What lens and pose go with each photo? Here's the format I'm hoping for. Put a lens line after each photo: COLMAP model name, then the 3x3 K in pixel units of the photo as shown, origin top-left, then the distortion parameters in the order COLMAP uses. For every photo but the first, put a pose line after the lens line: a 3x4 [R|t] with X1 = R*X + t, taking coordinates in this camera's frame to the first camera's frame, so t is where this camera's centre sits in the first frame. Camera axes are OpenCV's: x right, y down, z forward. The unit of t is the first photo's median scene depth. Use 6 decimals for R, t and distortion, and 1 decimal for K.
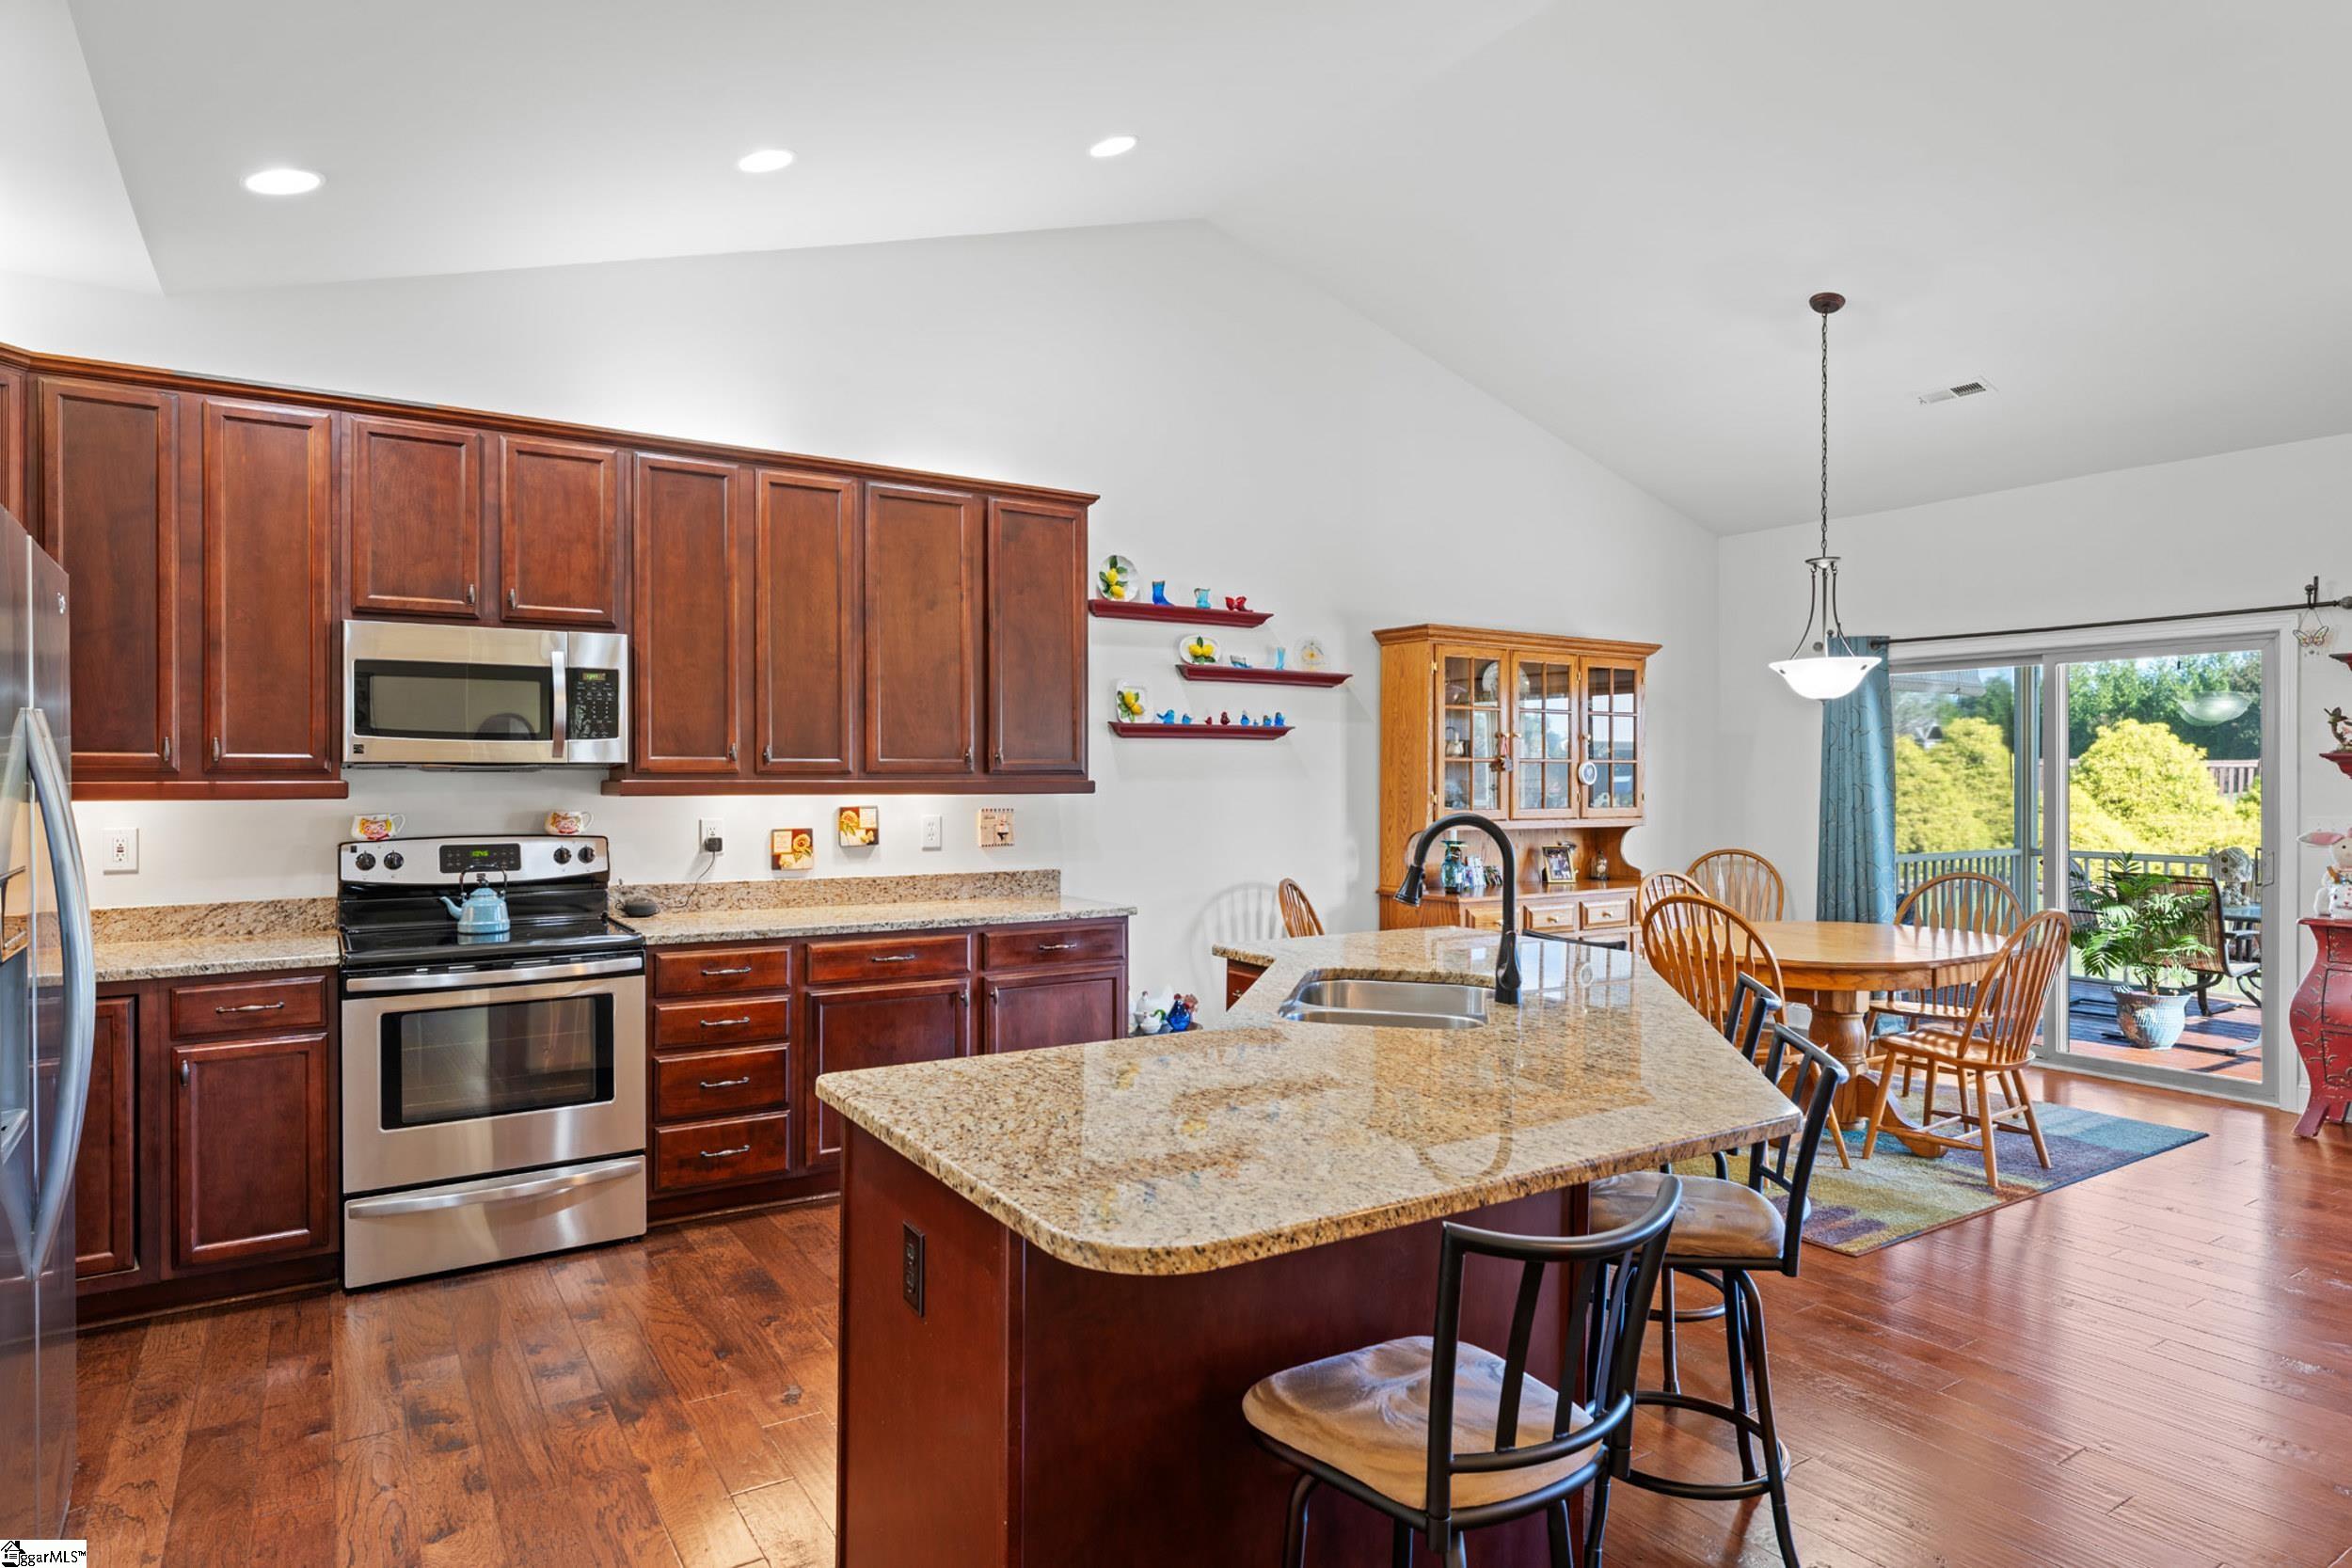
lens RADIAL K [[1327.2, 0, 1162.2], [0, 1327.2, 779.4], [0, 0, 1]] dist [-0.001385, -0.002219]
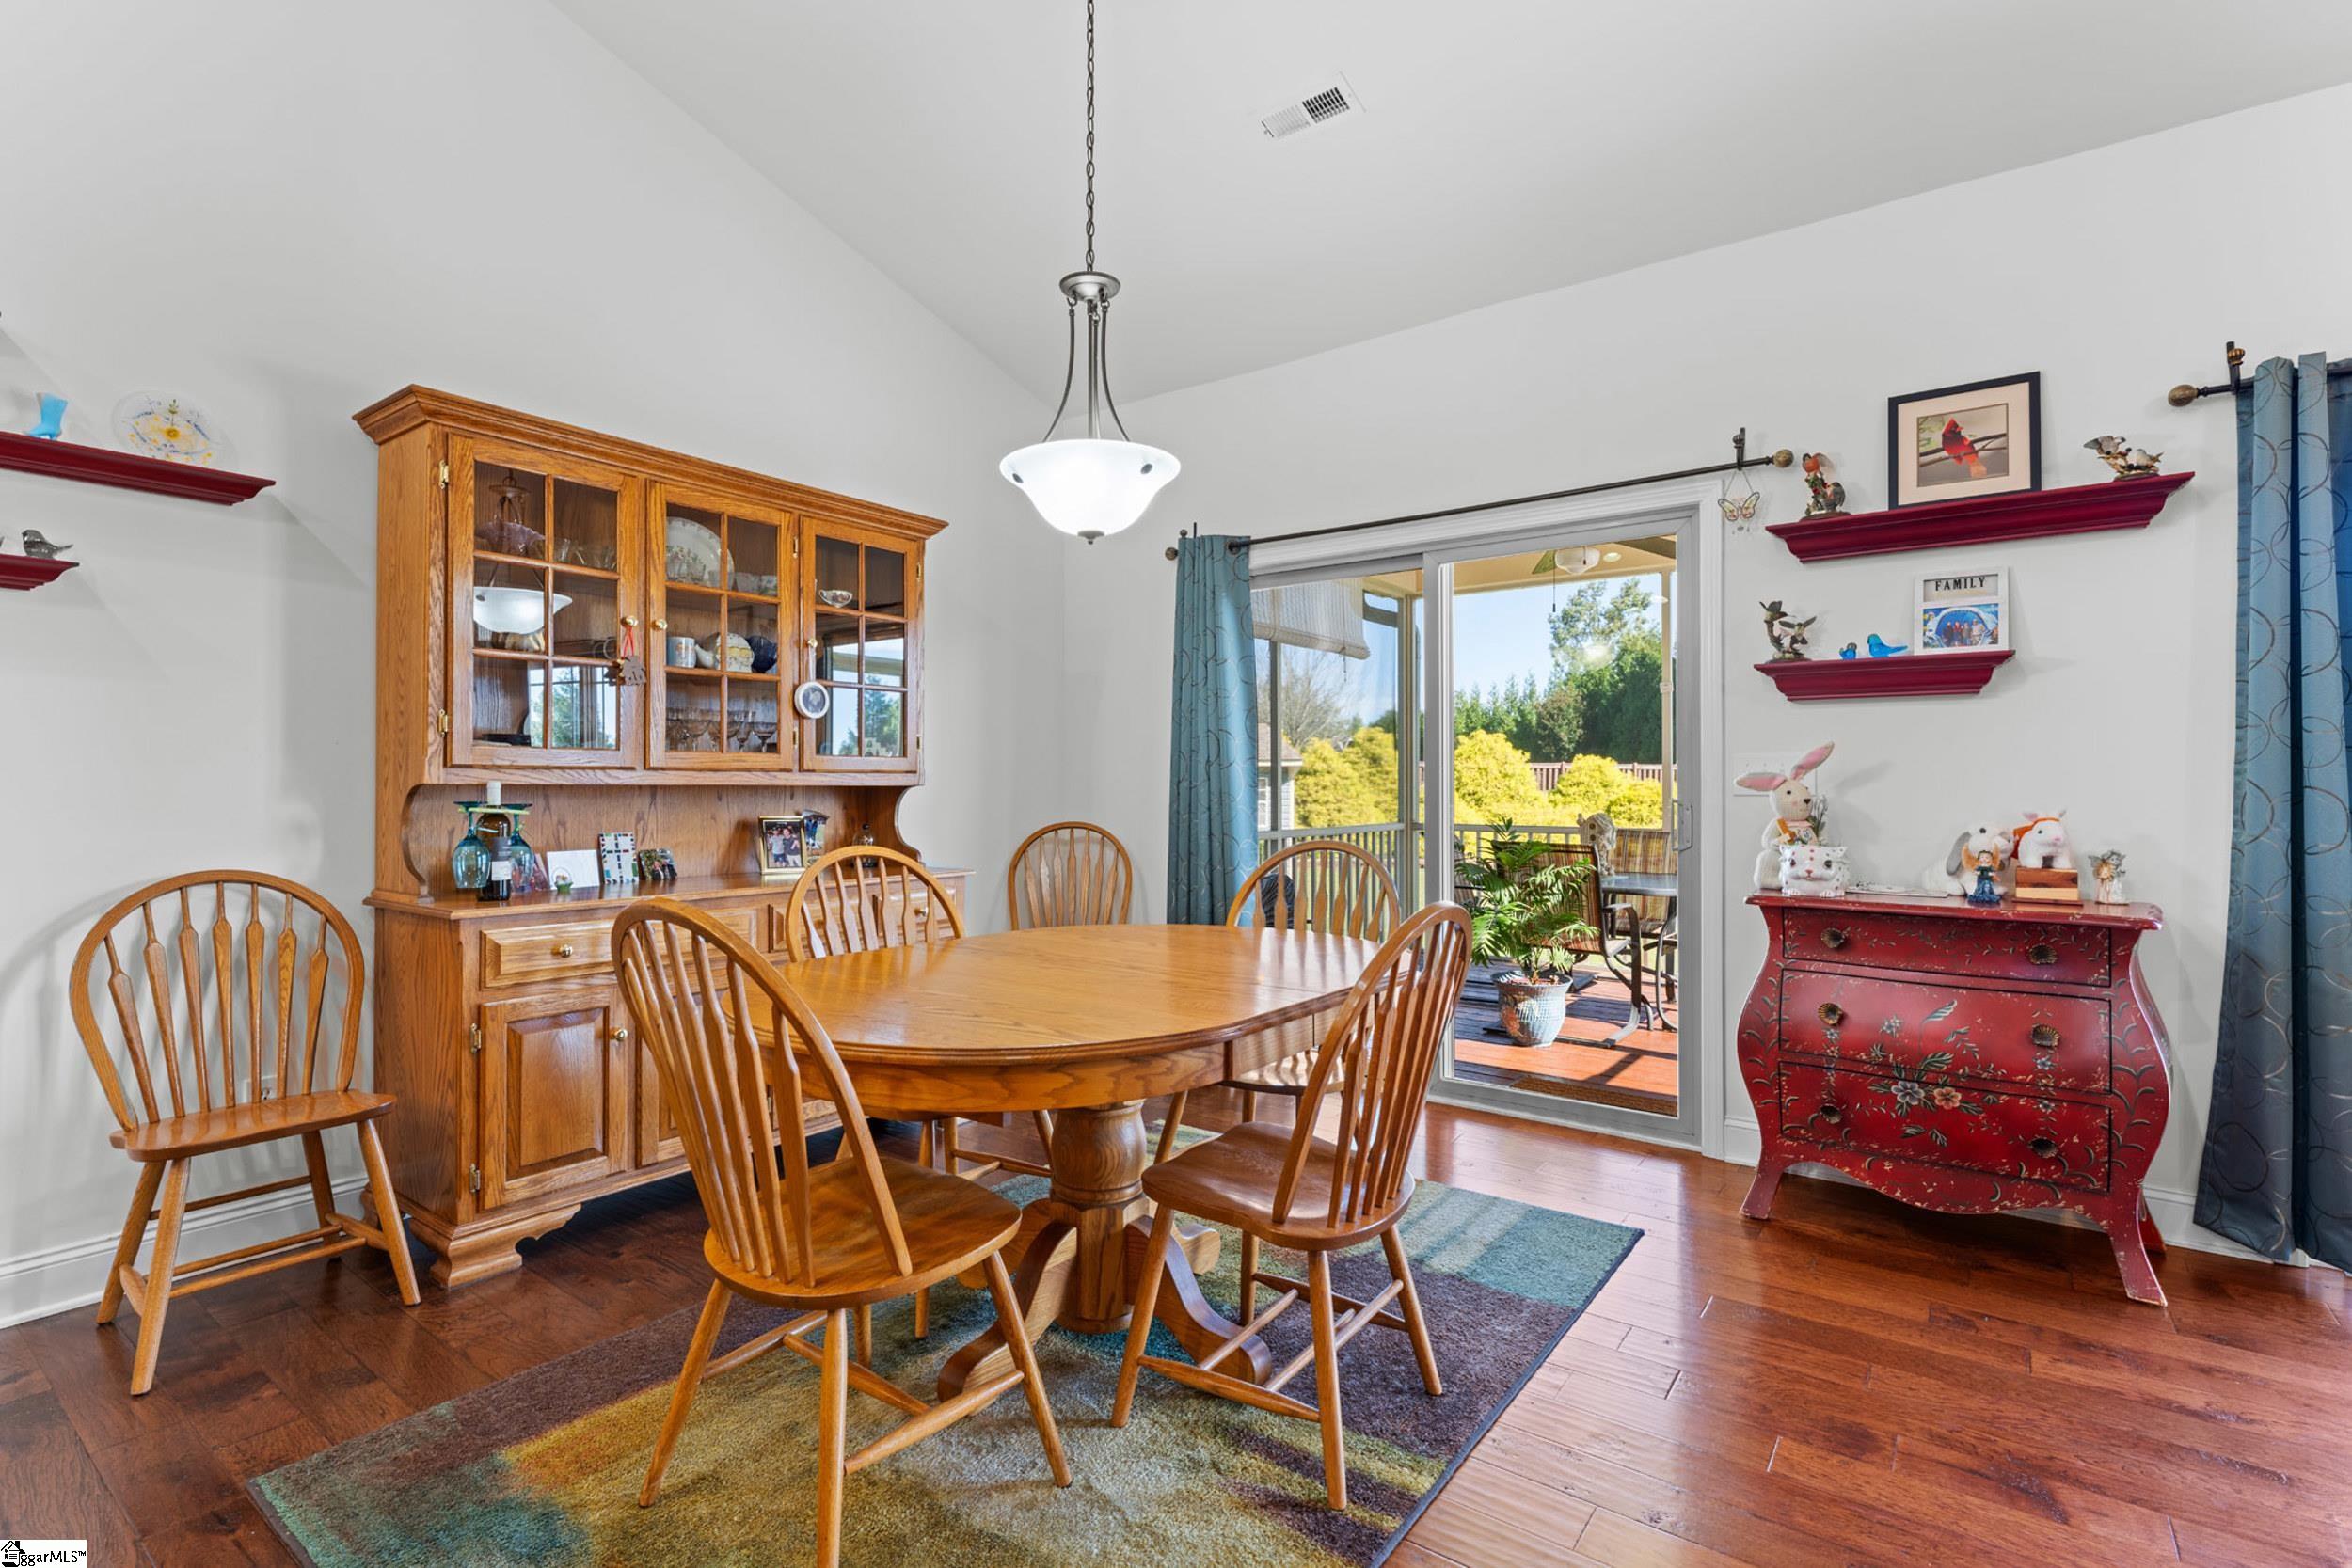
lens RADIAL K [[1096.2, 0, 1174.4], [0, 1096.2, 782.7], [0, 0, 1]] dist [-0.004839, -0.000862]
pose [[0.934494, -0.000386, 0.355978, 0.284804], [0.002122, 0.999988, -0.004488, 0.036259], [-0.355972, 0.004950, 0.934484, 0.431077]]
